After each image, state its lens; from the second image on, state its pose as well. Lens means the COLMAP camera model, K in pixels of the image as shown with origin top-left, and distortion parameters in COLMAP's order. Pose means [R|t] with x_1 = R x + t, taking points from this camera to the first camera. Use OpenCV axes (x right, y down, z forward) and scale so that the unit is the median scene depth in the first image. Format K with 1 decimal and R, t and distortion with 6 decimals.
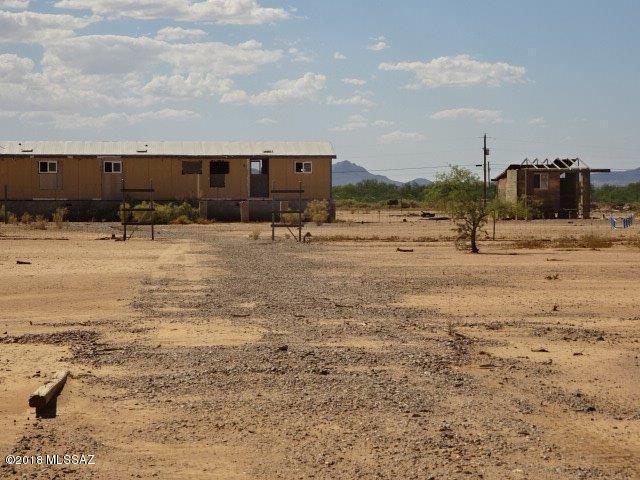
lens RADIAL K [[473.5, 0, 320.0], [0, 473.5, 240.0], [0, 0, 1]] dist [0.008683, -0.011863]
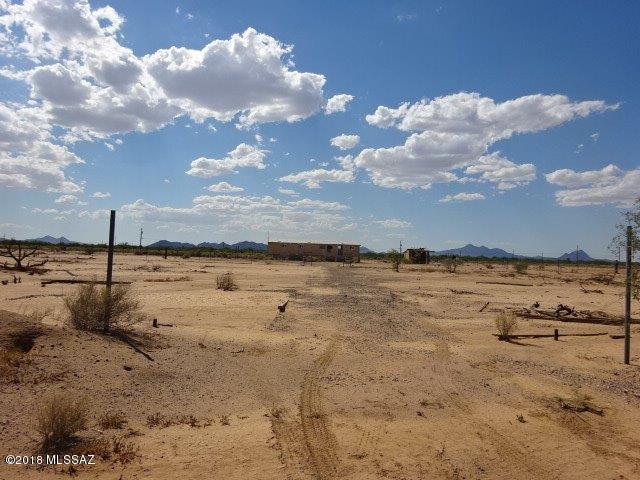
lens RADIAL K [[473.5, 0, 320.0], [0, 473.5, 240.0], [0, 0, 1]] dist [0.008683, -0.011863]
pose [[0.999478, 0.029989, 0.012057, -0.332682], [-0.027335, 0.983312, -0.179863, 0.464869], [-0.017249, 0.179440, 0.983618, -2.687046]]
